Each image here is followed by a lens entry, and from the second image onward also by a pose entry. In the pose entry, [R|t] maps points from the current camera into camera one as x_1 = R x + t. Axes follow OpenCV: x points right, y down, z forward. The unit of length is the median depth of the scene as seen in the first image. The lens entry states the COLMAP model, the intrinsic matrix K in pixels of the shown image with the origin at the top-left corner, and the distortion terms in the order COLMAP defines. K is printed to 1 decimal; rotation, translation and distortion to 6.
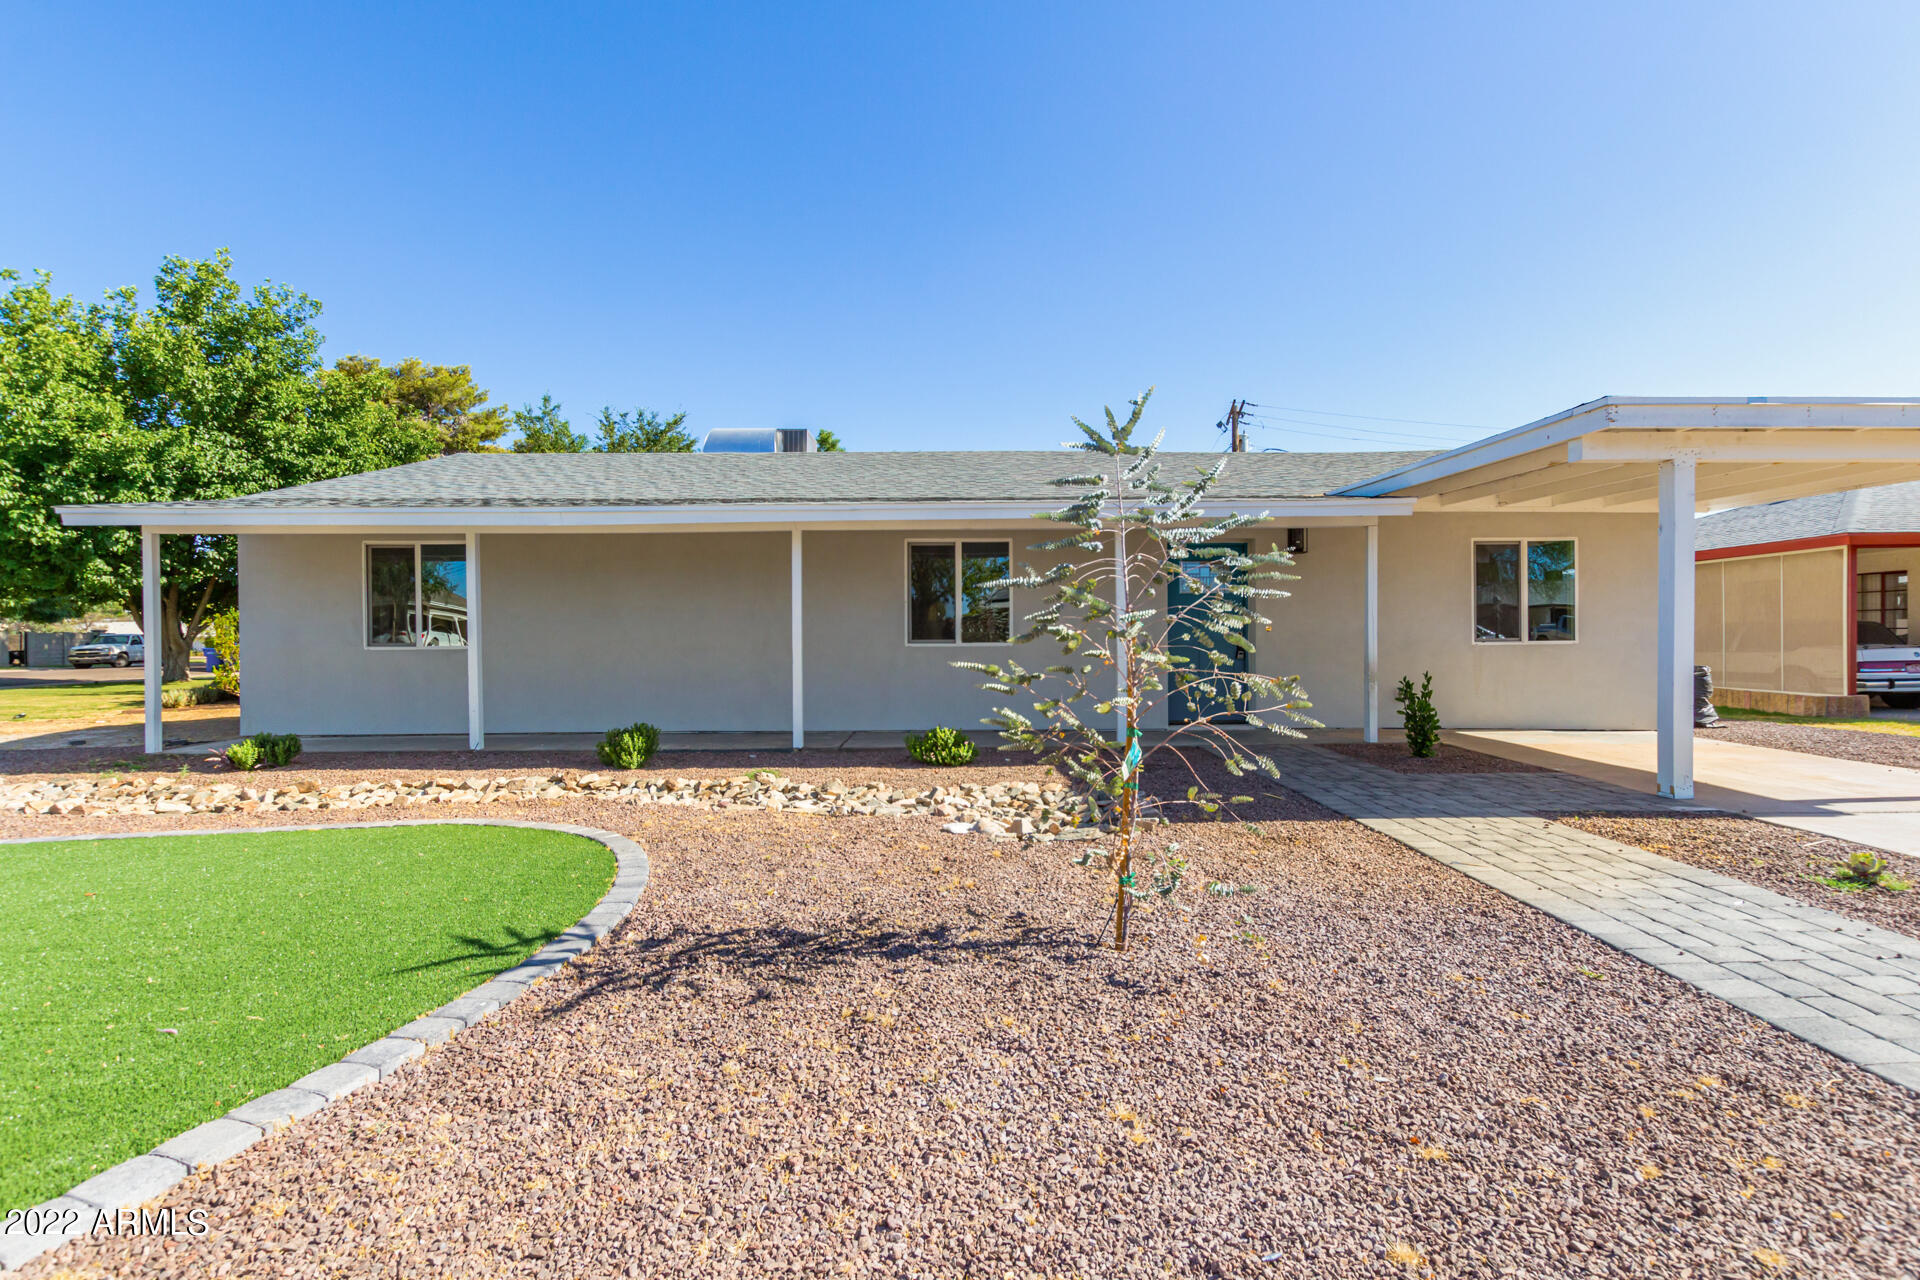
lens RADIAL K [[881.4, 0, 960.0], [0, 881.4, 640.0], [0, 0, 1]] dist [0.000754, -0.000899]
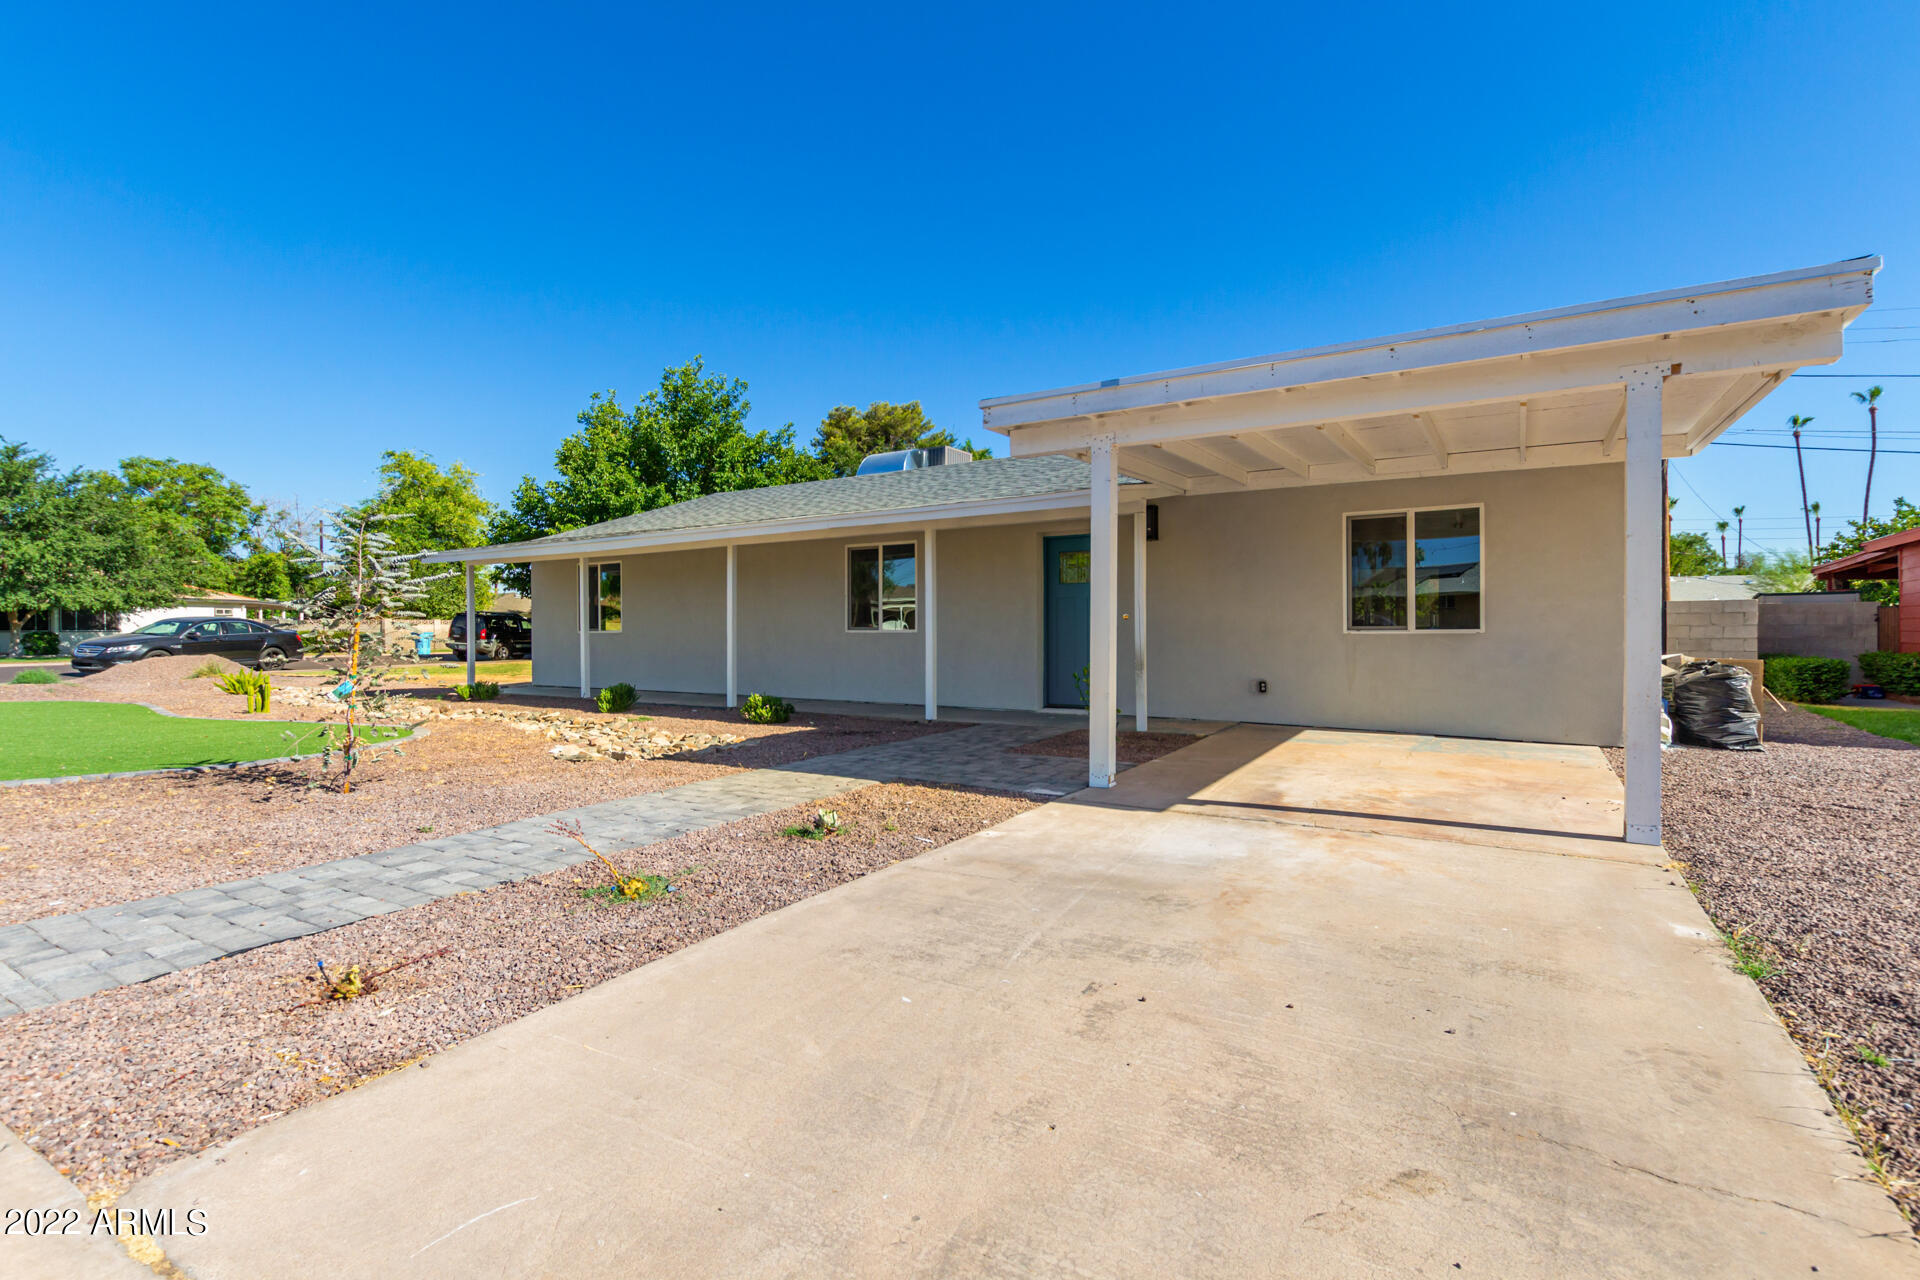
lens RADIAL K [[877.9, 0, 948.4], [0, 877.9, 627.3], [0, 0, 1]] dist [-0.001646, -0.000709]
pose [[0.841982, 0.001289, -0.539504, 0.669338], [-0.002250, 0.999997, -0.001121, 0.000730], [0.539501, 0.002157, 0.841982, 0.038512]]
